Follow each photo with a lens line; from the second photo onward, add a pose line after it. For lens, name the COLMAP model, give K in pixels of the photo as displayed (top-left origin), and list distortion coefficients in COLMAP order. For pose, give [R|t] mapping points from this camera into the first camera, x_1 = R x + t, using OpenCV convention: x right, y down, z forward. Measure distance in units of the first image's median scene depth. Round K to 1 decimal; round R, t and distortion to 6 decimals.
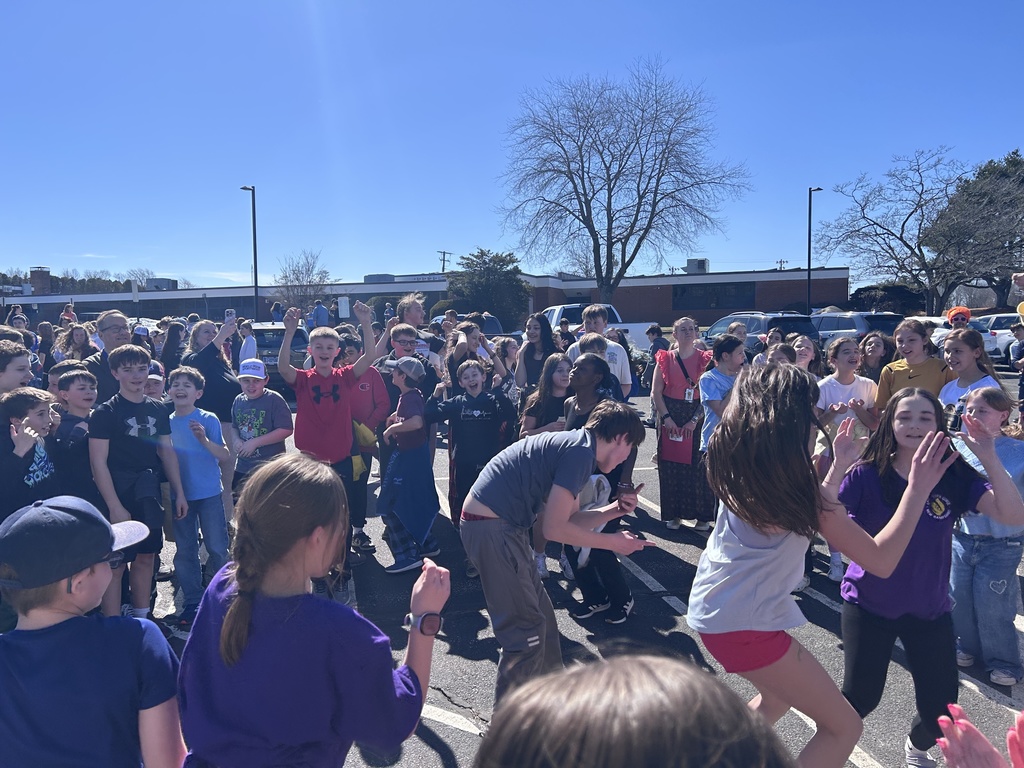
lens RADIAL K [[794.7, 0, 500.4], [0, 794.7, 387.1], [0, 0, 1]] dist [0.057471, -0.060660]
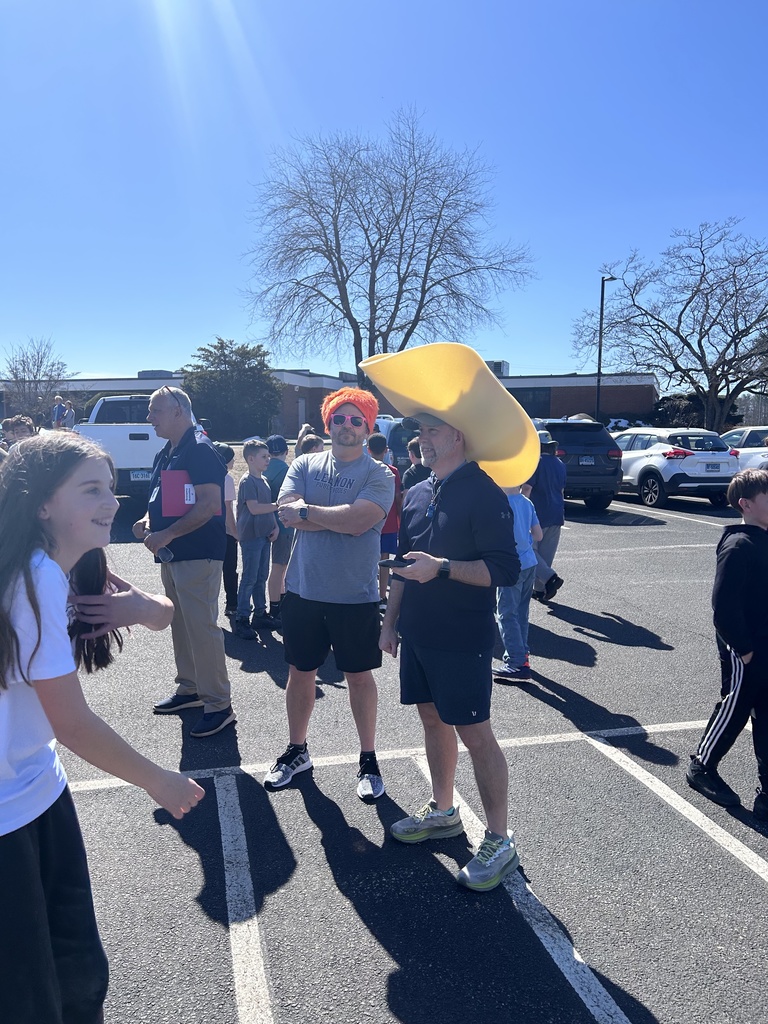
lens RADIAL K [[799.1, 0, 384.0], [0, 799.1, 512.0], [0, 0, 1]] dist [0.046945, -0.041473]
pose [[0.999576, 0.021328, 0.019818, 0.137696], [-0.021754, 0.999532, 0.021519, -0.010995], [-0.019350, -0.021941, 0.999572, 0.138172]]
